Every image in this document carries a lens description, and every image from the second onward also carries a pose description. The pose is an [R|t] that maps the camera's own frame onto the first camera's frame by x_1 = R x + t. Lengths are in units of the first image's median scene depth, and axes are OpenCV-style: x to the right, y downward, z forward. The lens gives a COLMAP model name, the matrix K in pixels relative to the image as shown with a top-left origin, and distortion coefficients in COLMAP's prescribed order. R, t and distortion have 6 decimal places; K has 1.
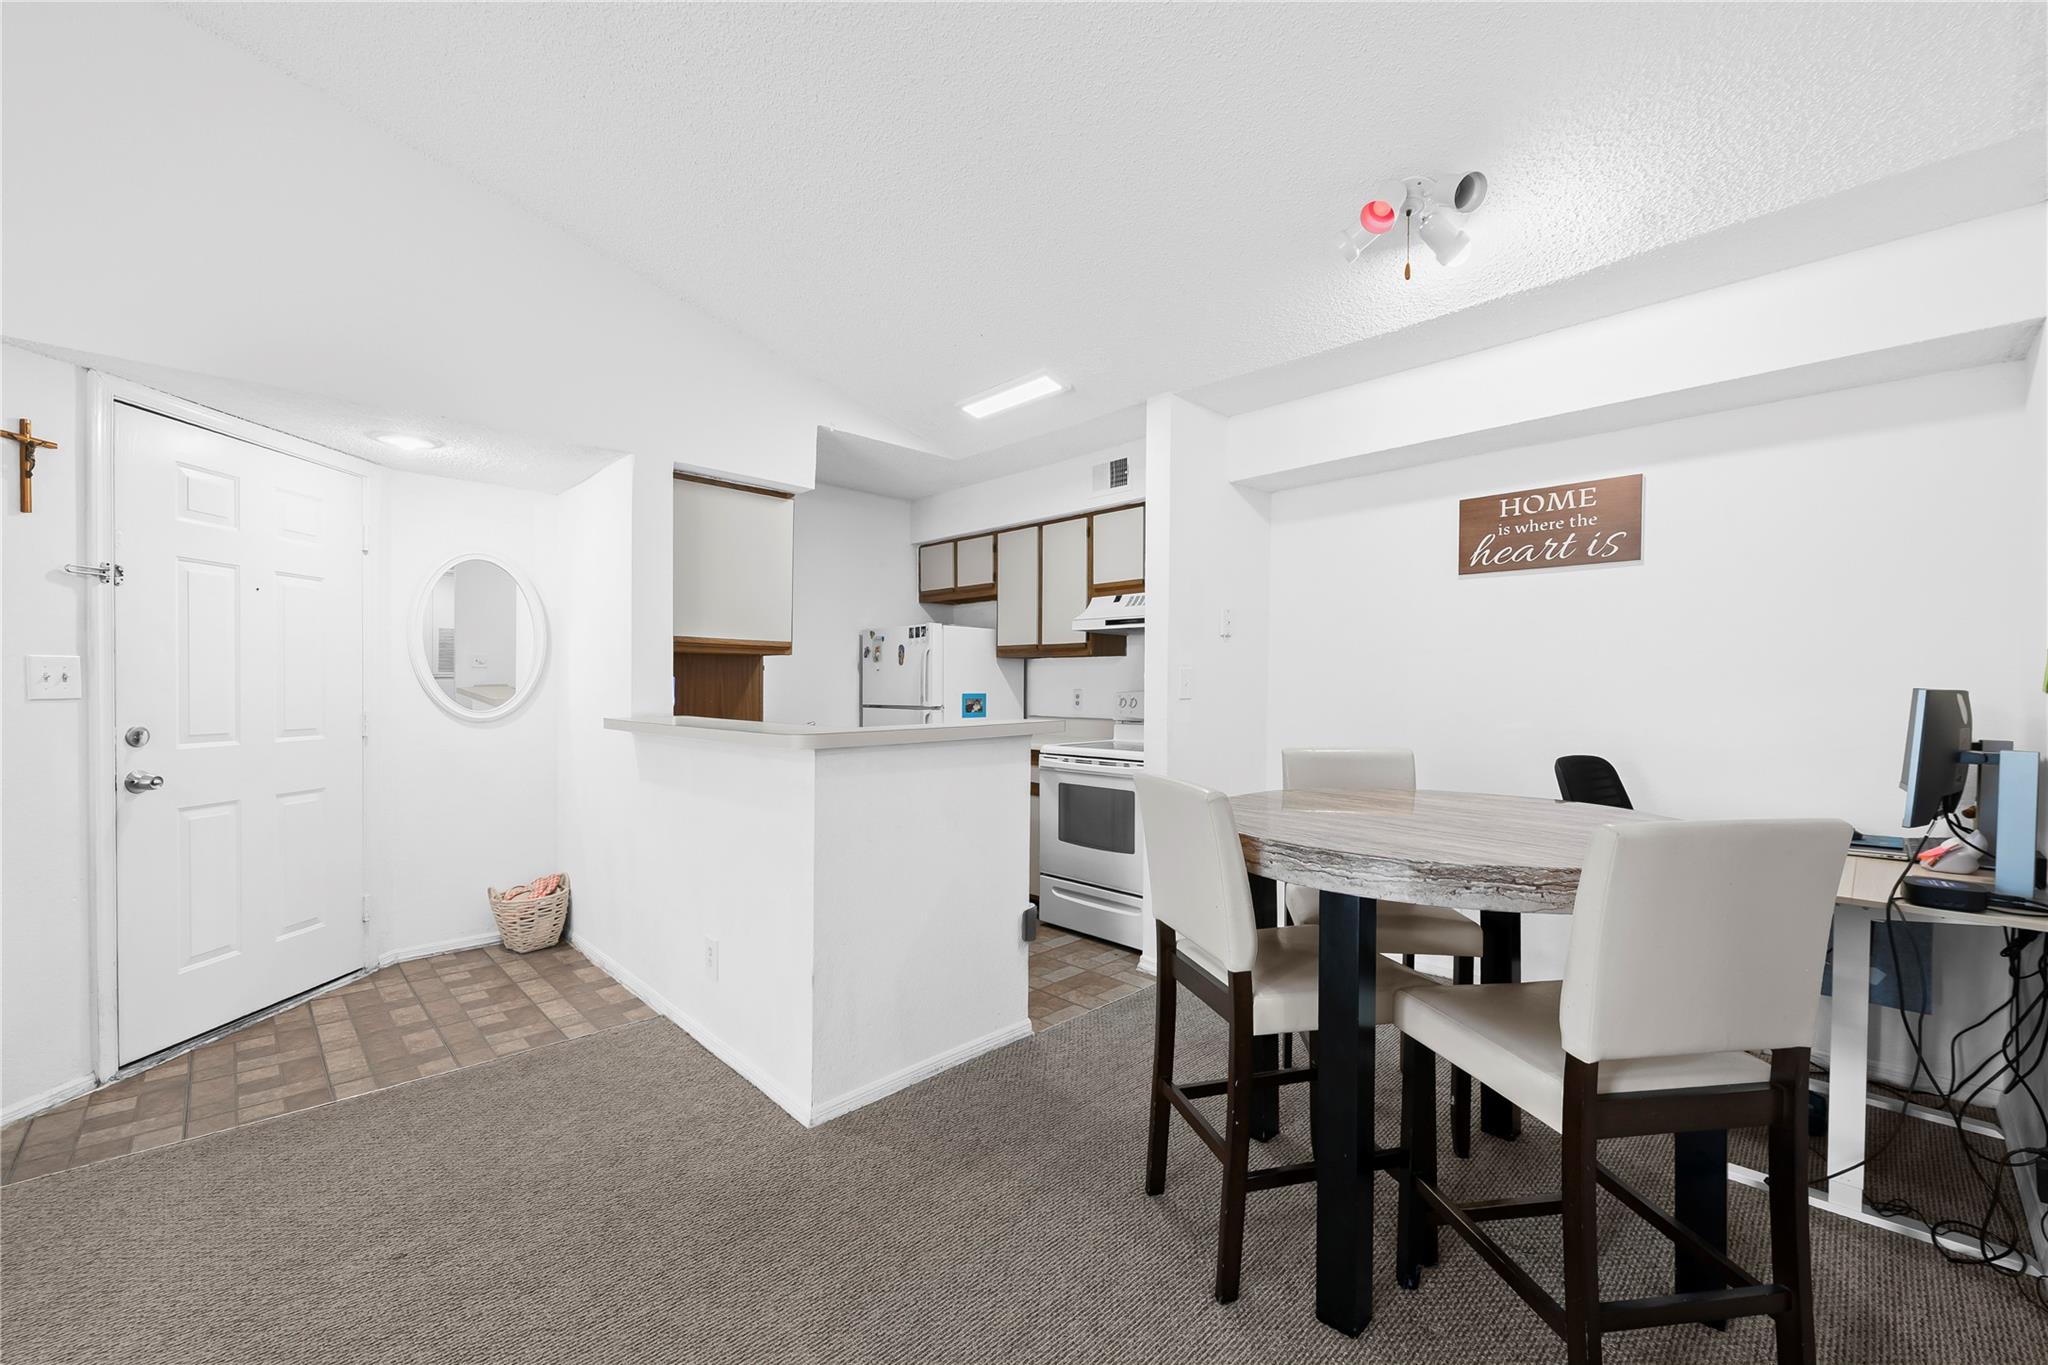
lens RADIAL K [[823.7, 0, 1045.8], [0, 823.7, 693.3], [0, 0, 1]] dist [-0.002460, -0.000367]
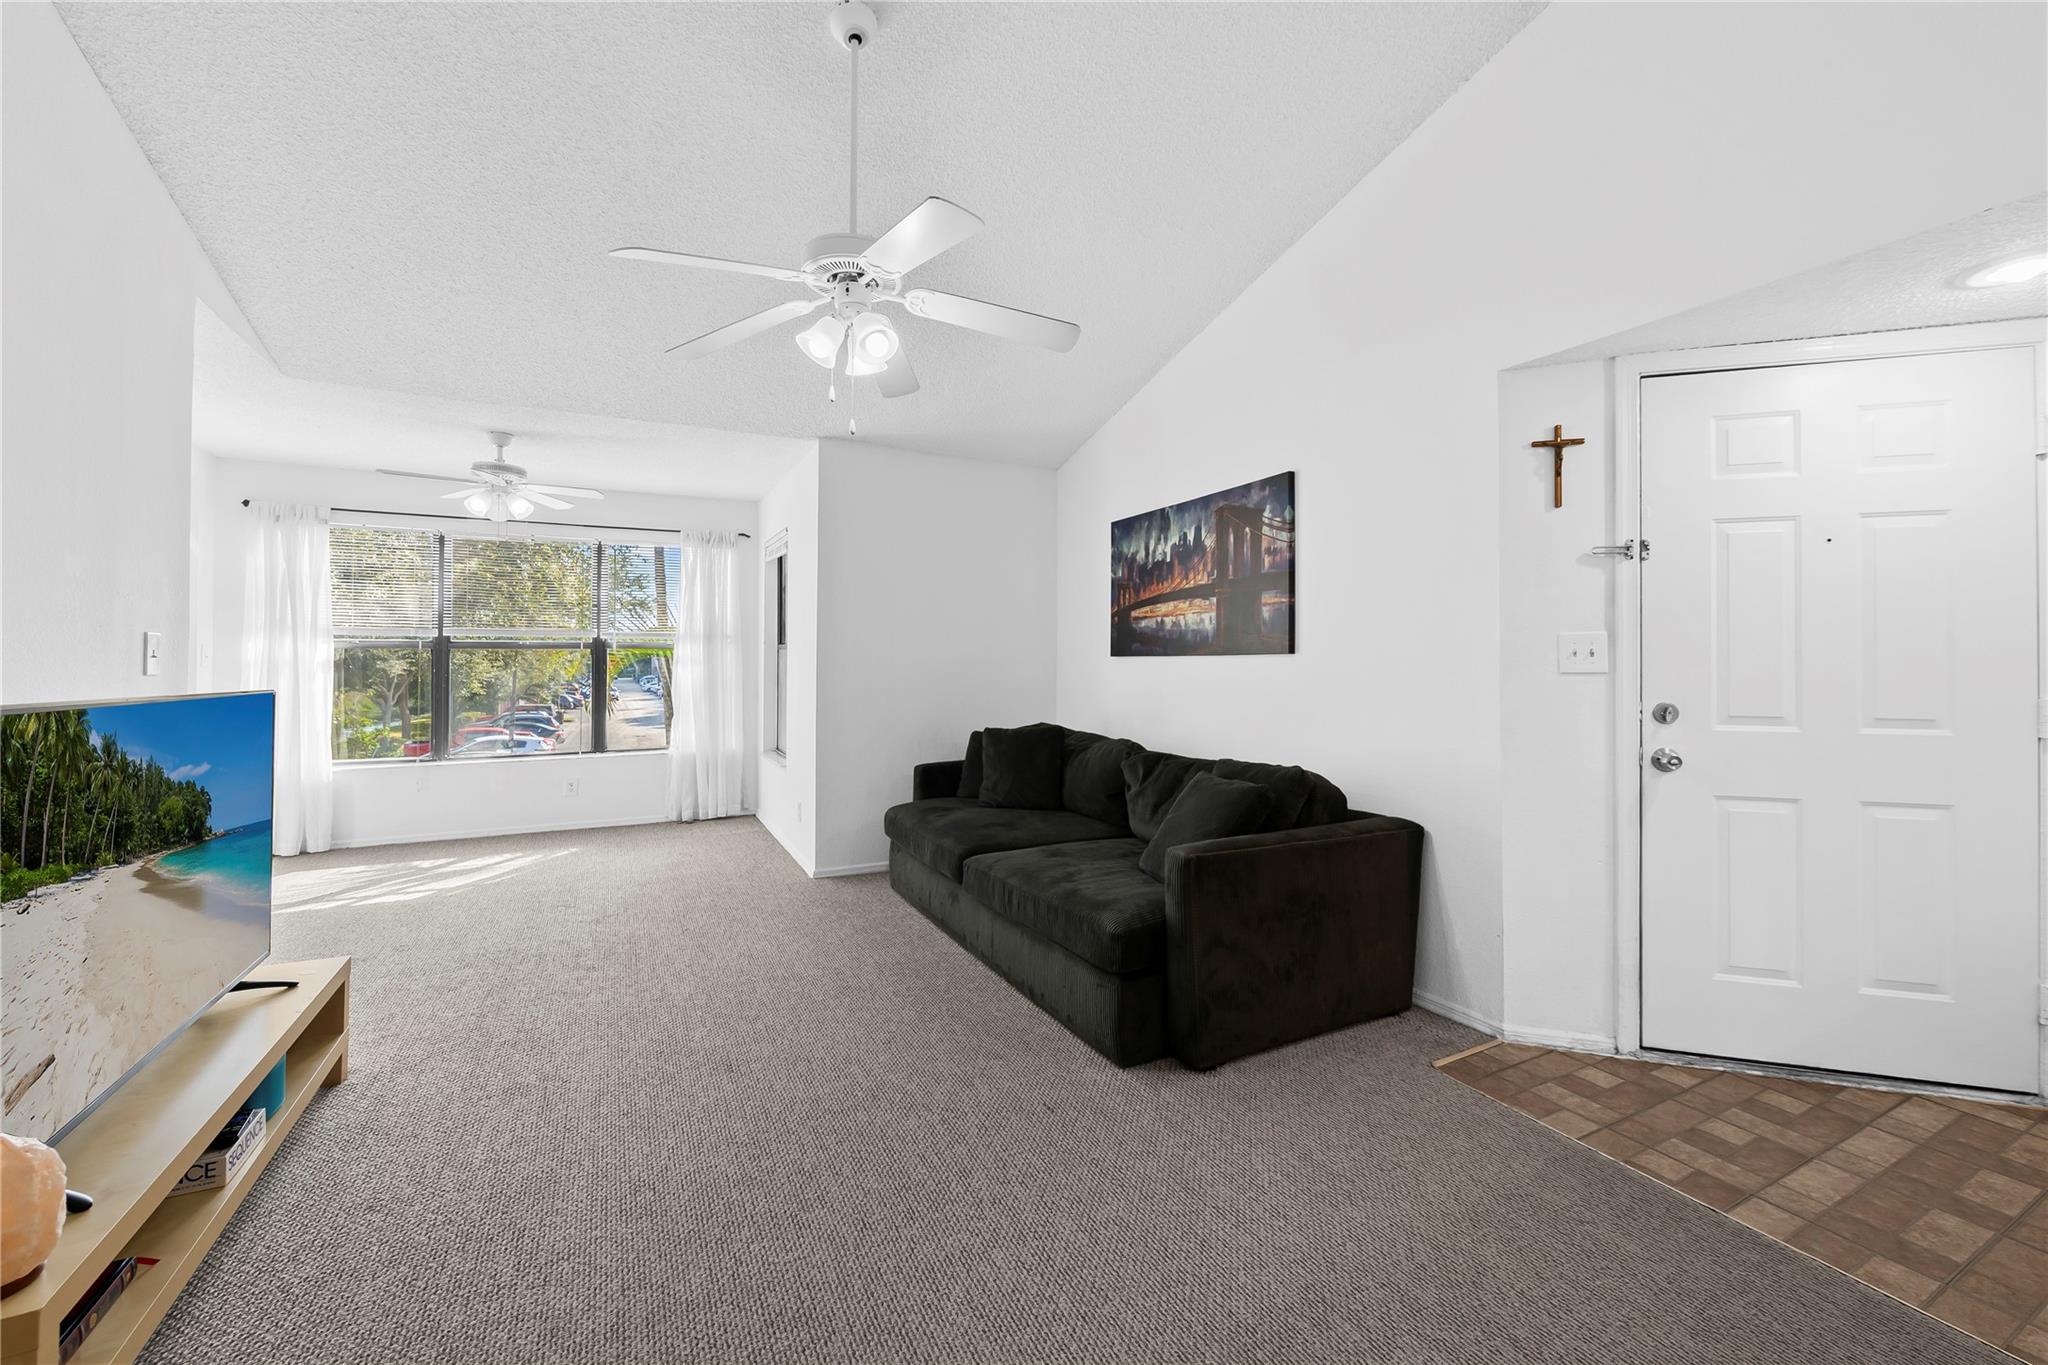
lens RADIAL K [[817.8, 0, 1026.2], [0, 817.8, 651.4], [0, 0, 1]] dist [-0.001091, -0.003377]
pose [[-0.312807, -0.020184, -0.949602, 0.028730], [-0.012405, 0.999776, -0.017164, 0.003761], [0.949736, 0.006411, -0.312988, 0.383099]]
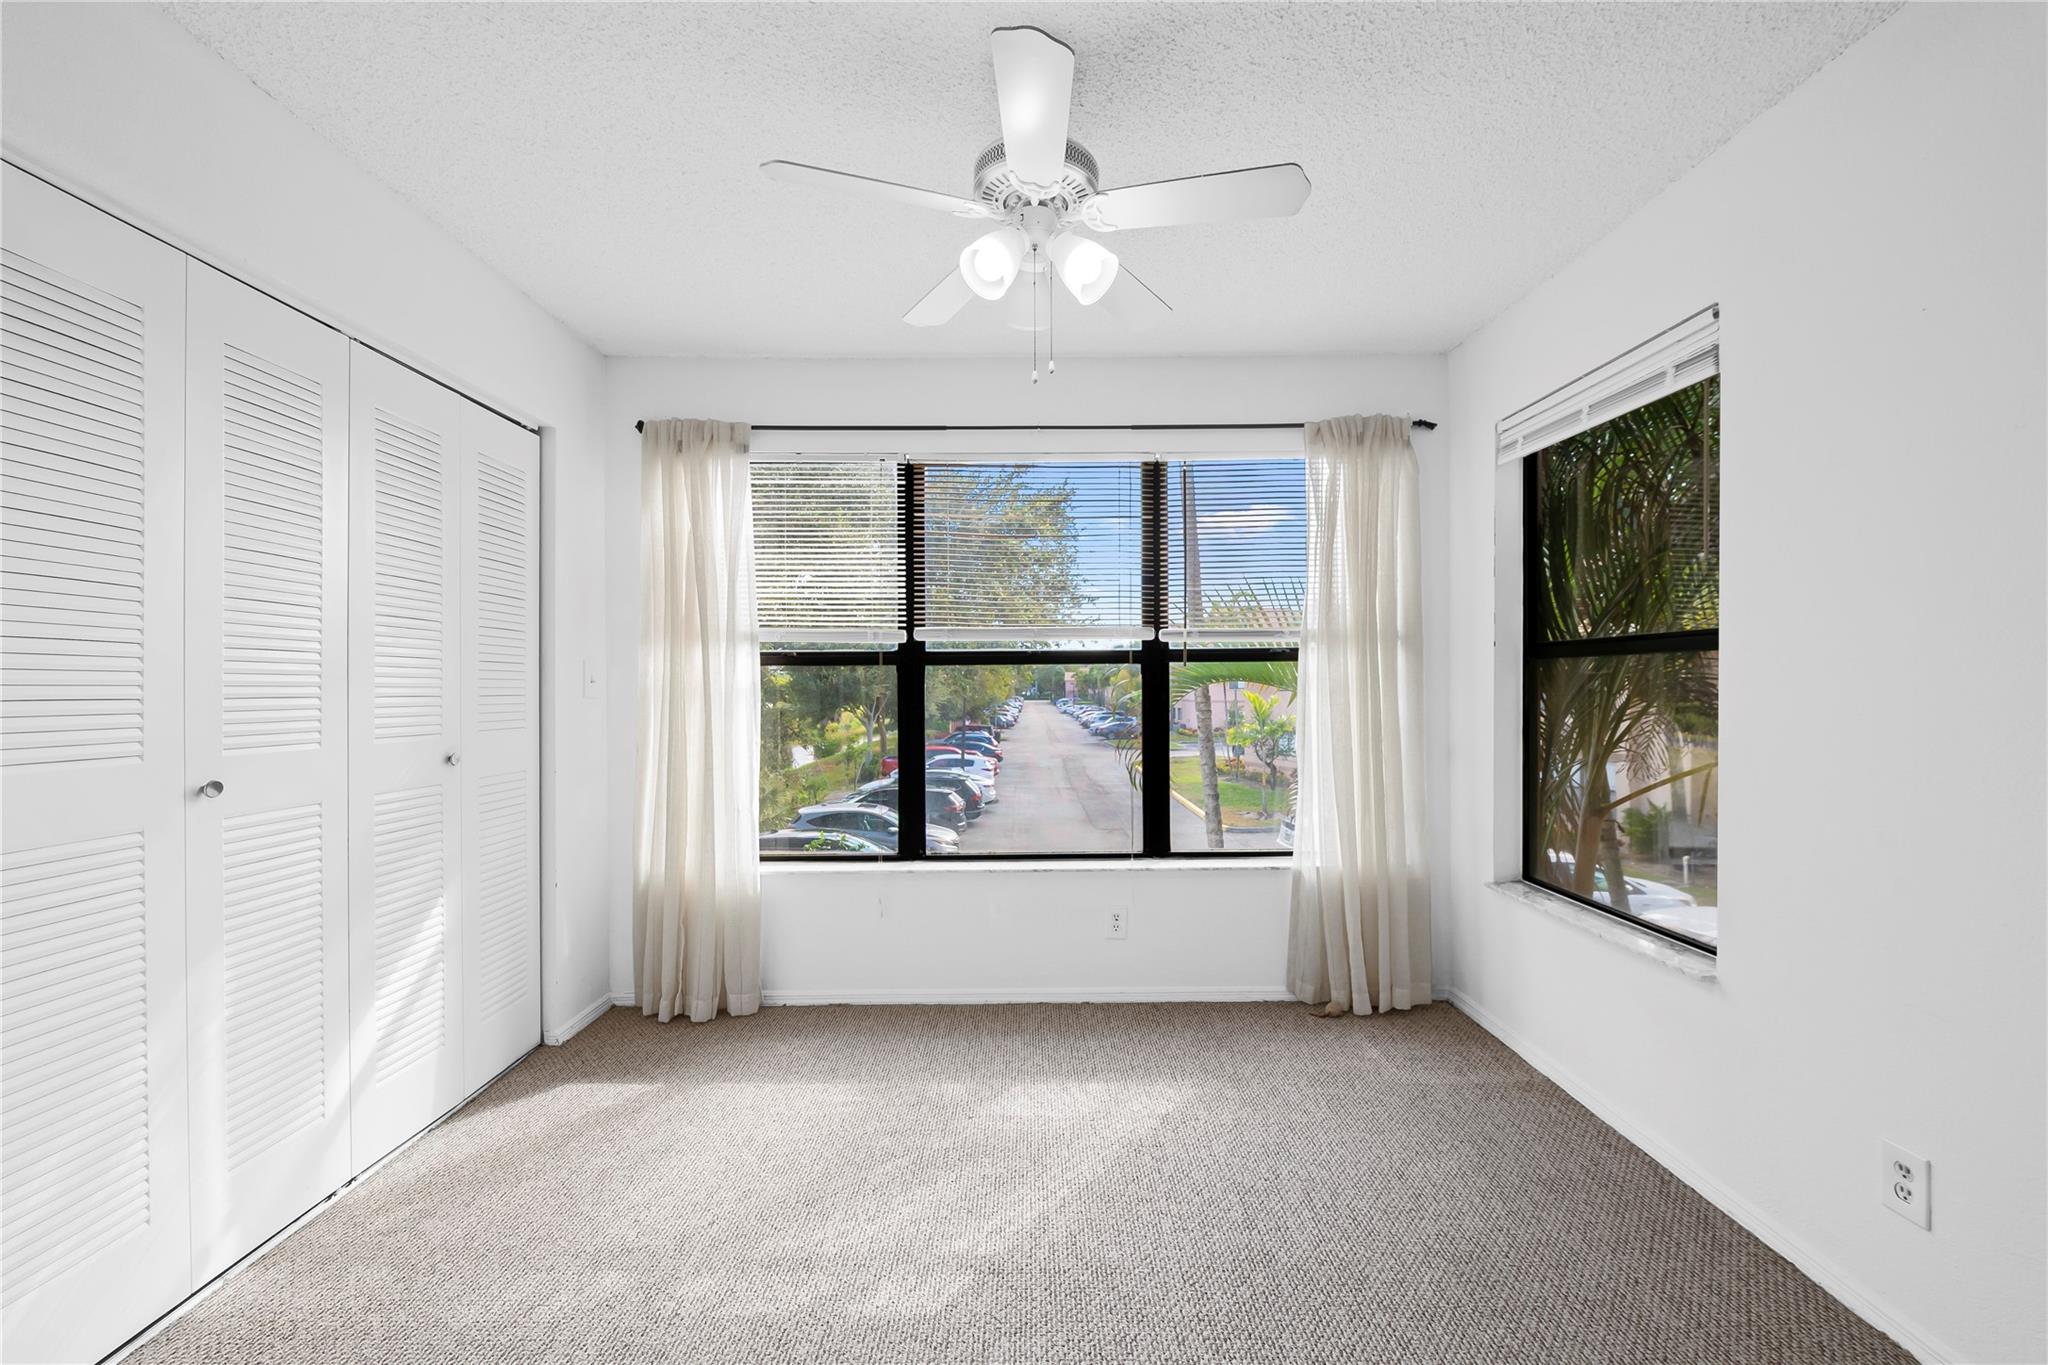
lens RADIAL K [[812.2, 0, 1035.4], [0, 812.2, 685.7], [0, 0, 1]] dist [0.002050, -0.003308]
pose [[-0.705761, -0.004339, -0.708437, -0.522116], [-0.007530, 0.999971, 0.001377, 0.006704], [0.708410, 0.006306, -0.705773, -0.379067]]
